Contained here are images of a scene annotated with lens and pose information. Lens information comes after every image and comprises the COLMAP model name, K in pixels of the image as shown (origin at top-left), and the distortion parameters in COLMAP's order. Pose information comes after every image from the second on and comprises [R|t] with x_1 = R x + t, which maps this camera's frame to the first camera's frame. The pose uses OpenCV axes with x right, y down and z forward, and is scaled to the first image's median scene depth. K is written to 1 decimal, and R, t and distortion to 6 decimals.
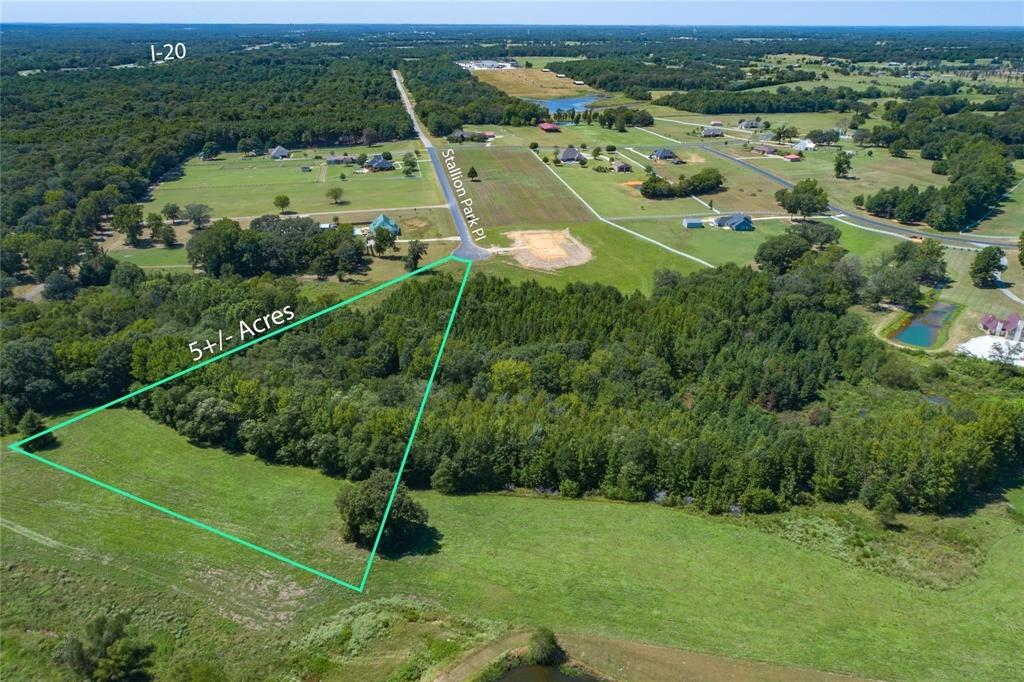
lens RADIAL K [[711.5, 0, 512.0], [0, 711.5, 341.0], [0, 0, 1]] dist [0.006625, 0.002425]
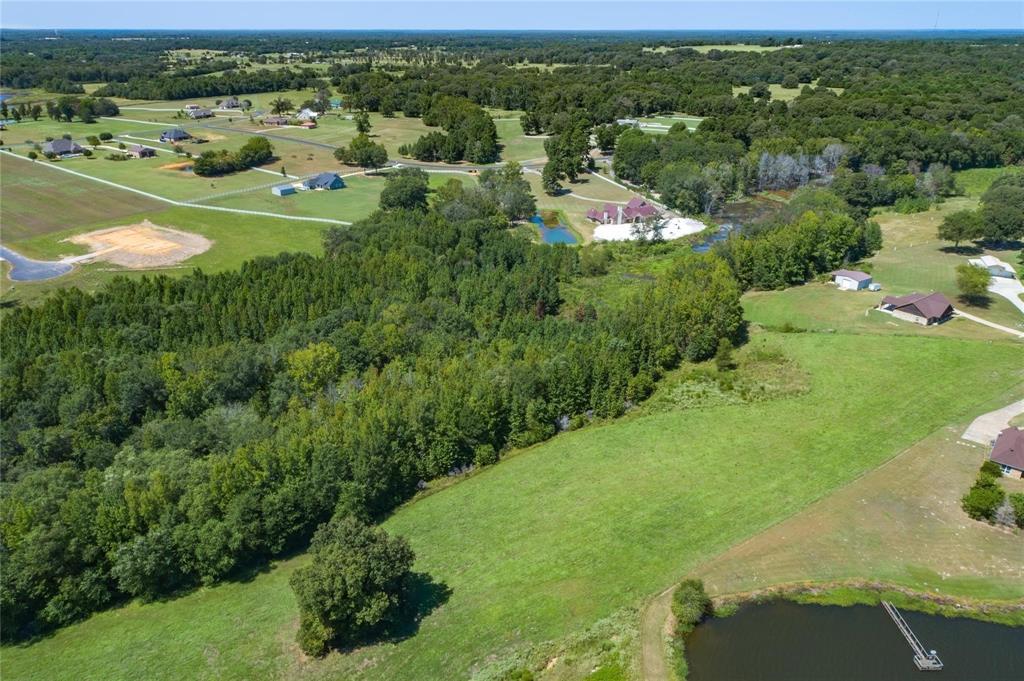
lens RADIAL K [[683.6, 0, 512.0], [0, 683.6, 340.5], [0, 0, 1]] dist [-0.000152, 0.003639]
pose [[0.719104, -0.295786, 0.628809, -0.132297], [0.284725, 0.950857, 0.121663, -0.003306], [-0.633893, 0.091549, 0.767983, 0.129900]]
